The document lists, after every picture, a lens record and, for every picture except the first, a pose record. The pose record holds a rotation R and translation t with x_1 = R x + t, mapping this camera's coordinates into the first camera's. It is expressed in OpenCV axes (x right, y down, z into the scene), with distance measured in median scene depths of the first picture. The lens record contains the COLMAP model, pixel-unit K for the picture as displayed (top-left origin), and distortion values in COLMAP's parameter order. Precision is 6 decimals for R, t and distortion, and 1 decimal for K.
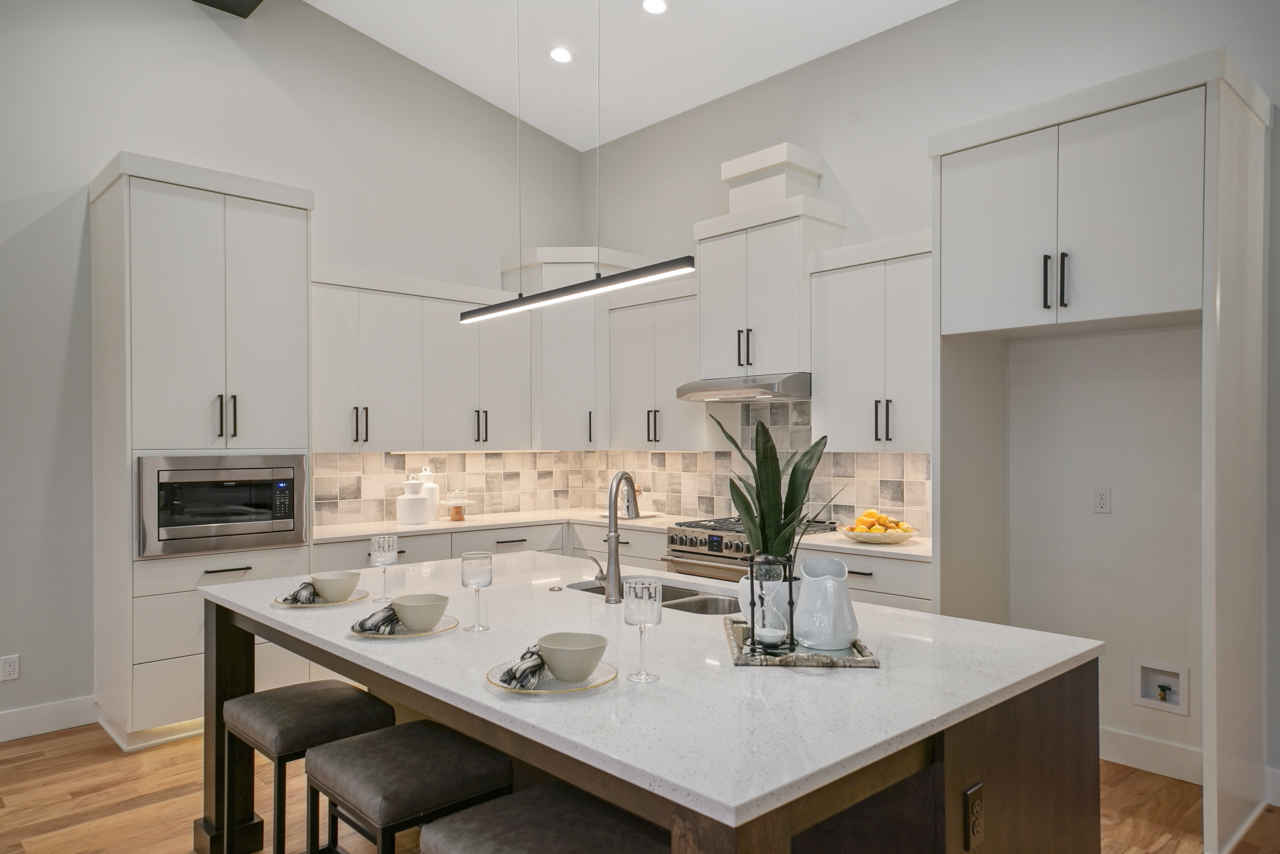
lens RADIAL K [[856.8, 0, 640.3], [0, 856.8, 435.7], [0, 0, 1]] dist [0.000836, -0.000002]
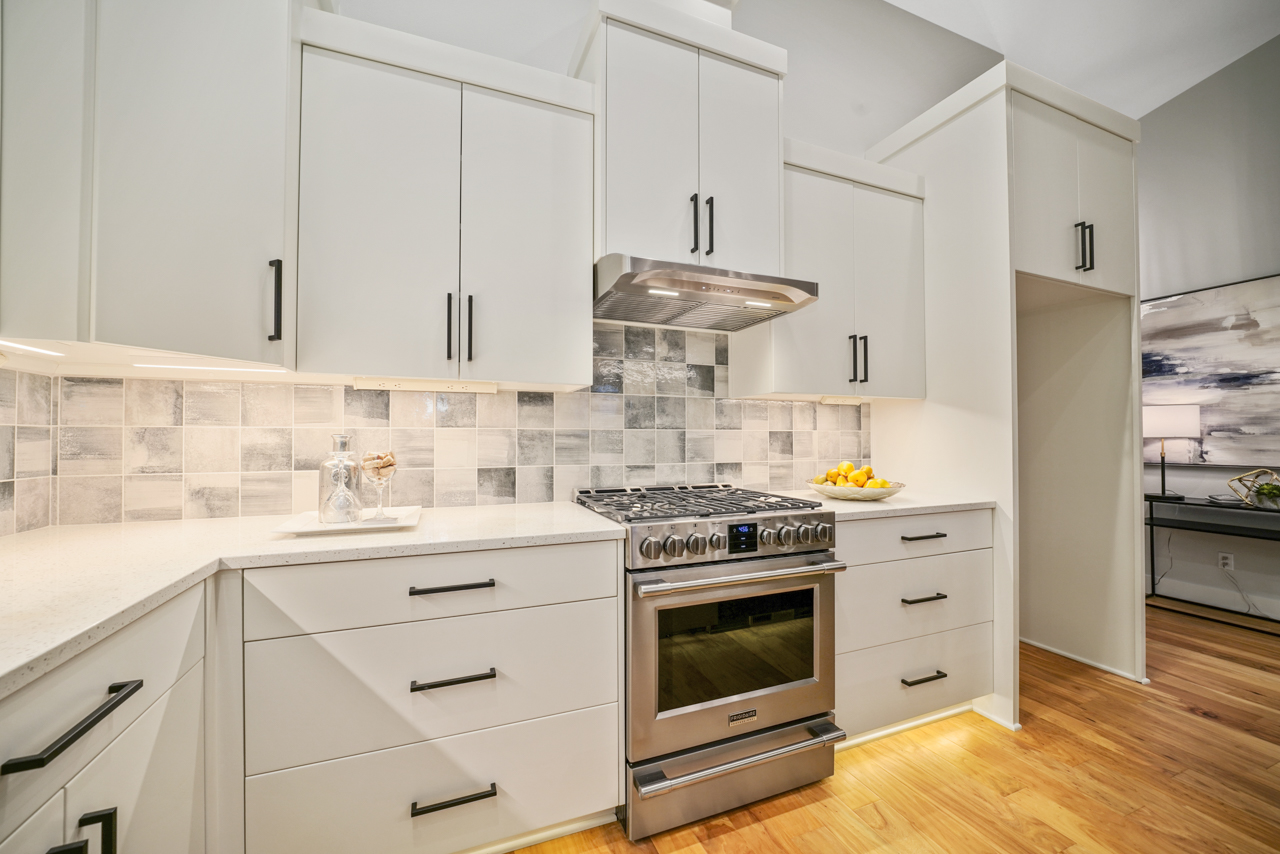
lens RADIAL K [[495.6, 0, 640.0], [0, 495.6, 423.3], [0, 0, 1]] dist [-0.004340, -0.000204]
pose [[0.362243, 0.025695, 0.931729, -0.236140], [-0.008541, 0.999669, -0.024248, 0.054830], [-0.932044, 0.000826, 0.362343, 0.901950]]
